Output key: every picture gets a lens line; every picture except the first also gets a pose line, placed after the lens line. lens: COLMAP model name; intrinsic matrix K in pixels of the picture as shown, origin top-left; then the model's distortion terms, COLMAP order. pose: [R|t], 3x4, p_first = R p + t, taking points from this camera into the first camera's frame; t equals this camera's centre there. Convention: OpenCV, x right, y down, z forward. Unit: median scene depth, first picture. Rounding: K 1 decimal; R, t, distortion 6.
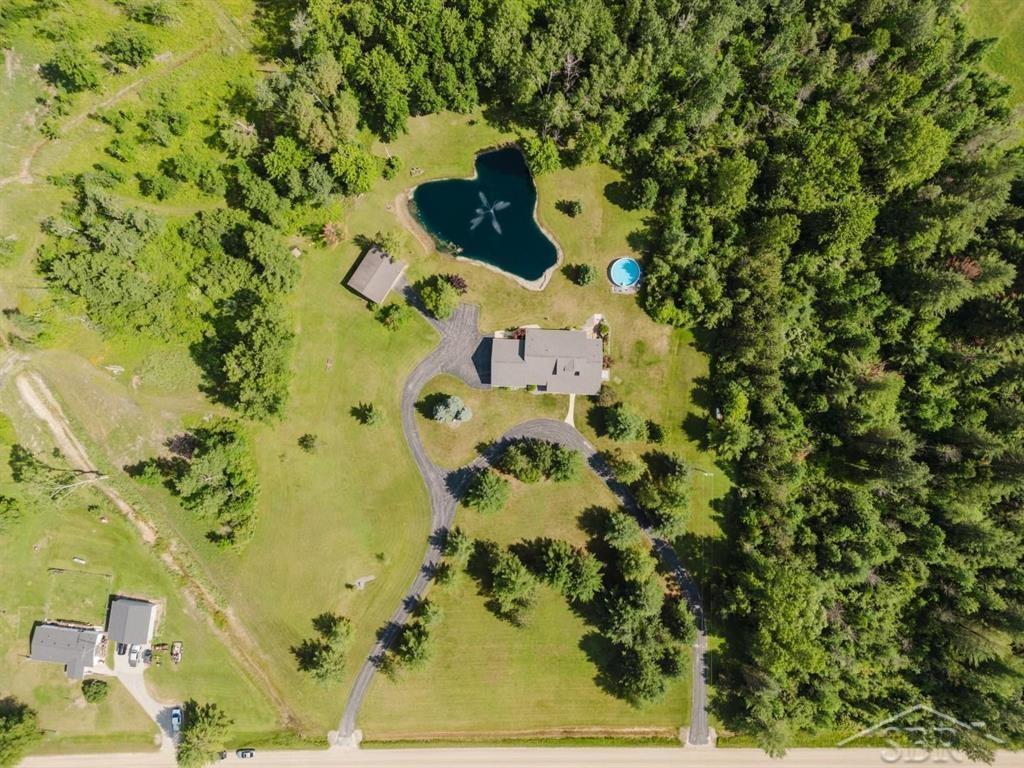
lens RADIAL K [[718.0, 0, 518.5], [0, 718.0, 380.5], [0, 0, 1]] dist [0.073571, -0.106514]
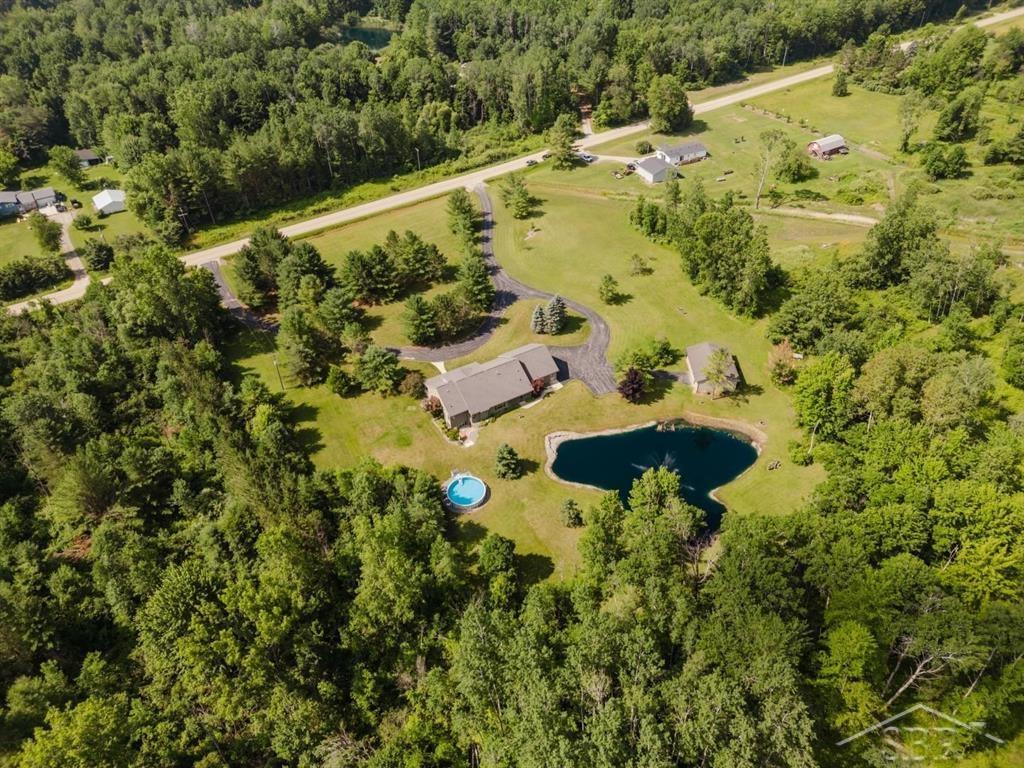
lens RADIAL K [[718.0, 0, 518.5], [0, 718.0, 380.5], [0, 0, 1]] dist [0.073571, -0.106514]
pose [[-0.838037, 0.379492, -0.392020, 0.347438], [-0.542448, -0.502215, 0.673447, -0.616246], [0.058690, 0.777024, 0.626729, 0.452533]]
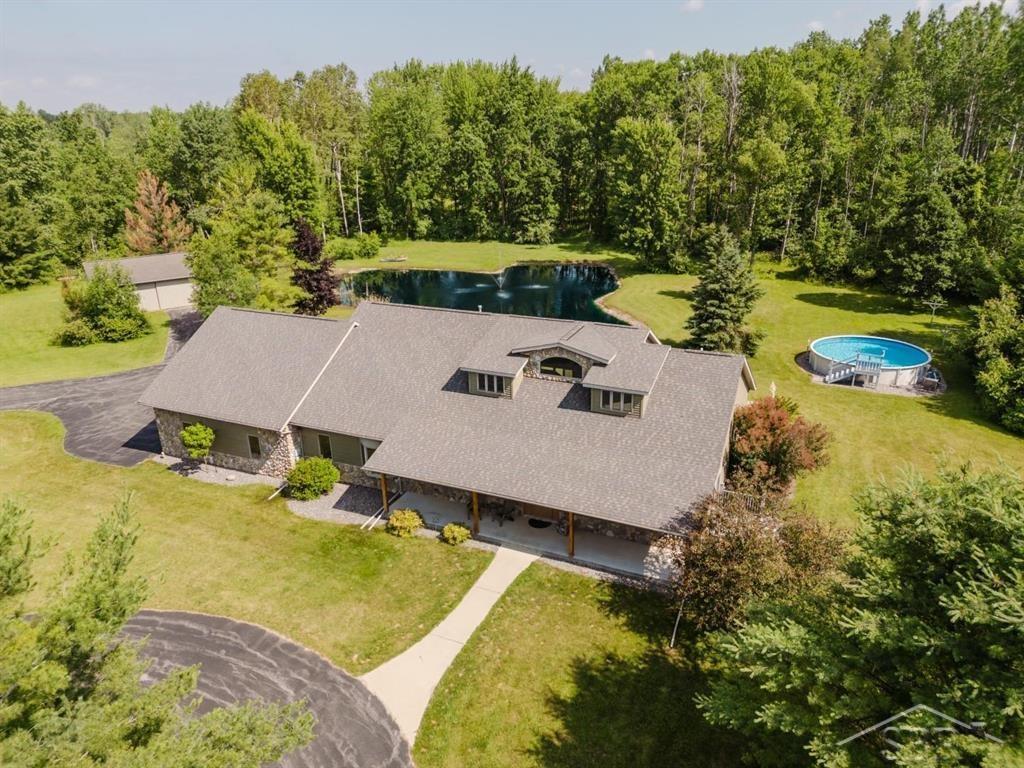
lens RADIAL K [[718.0, 0, 518.5], [0, 718.0, 380.5], [0, 0, 1]] dist [0.073571, -0.106514]
pose [[0.927277, 0.147050, -0.344287, 0.121684], [-0.374179, 0.334208, -0.865041, 0.133141], [-0.012142, 0.930957, 0.364926, 0.910948]]
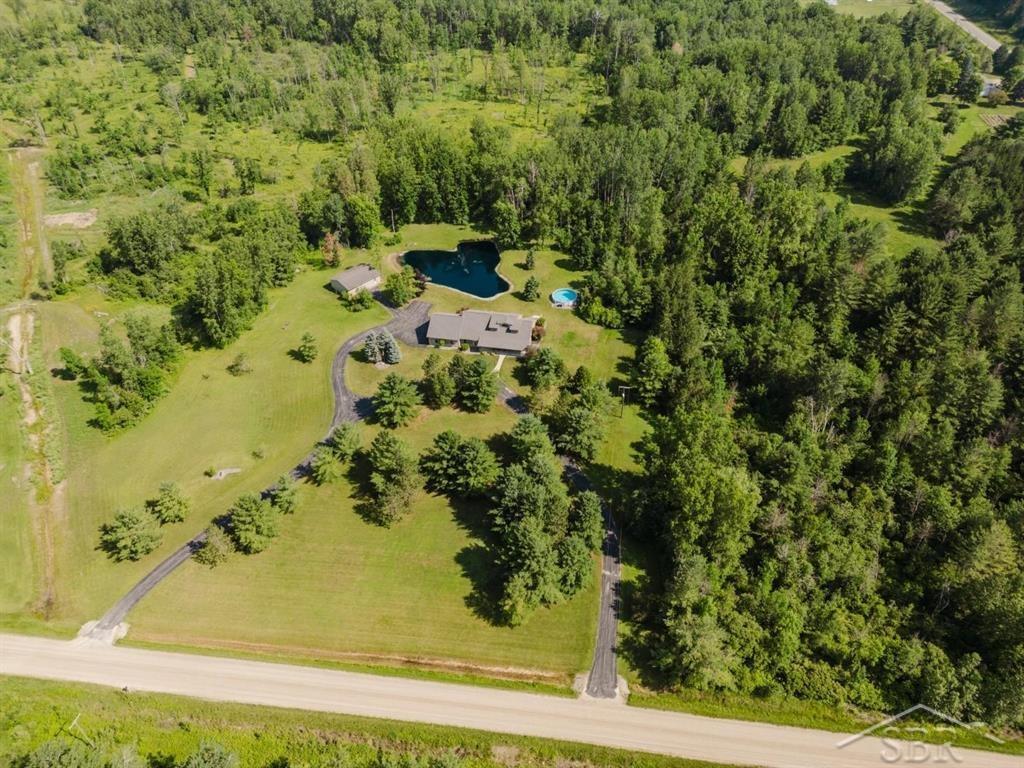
lens RADIAL K [[718.0, 0, 518.5], [0, 718.0, 380.5], [0, 0, 1]] dist [0.073571, -0.106514]
pose [[0.988606, 0.109127, -0.103679, 0.209395], [-0.149669, 0.639235, -0.754306, 0.815793], [-0.016039, 0.761229, 0.648285, 0.355708]]
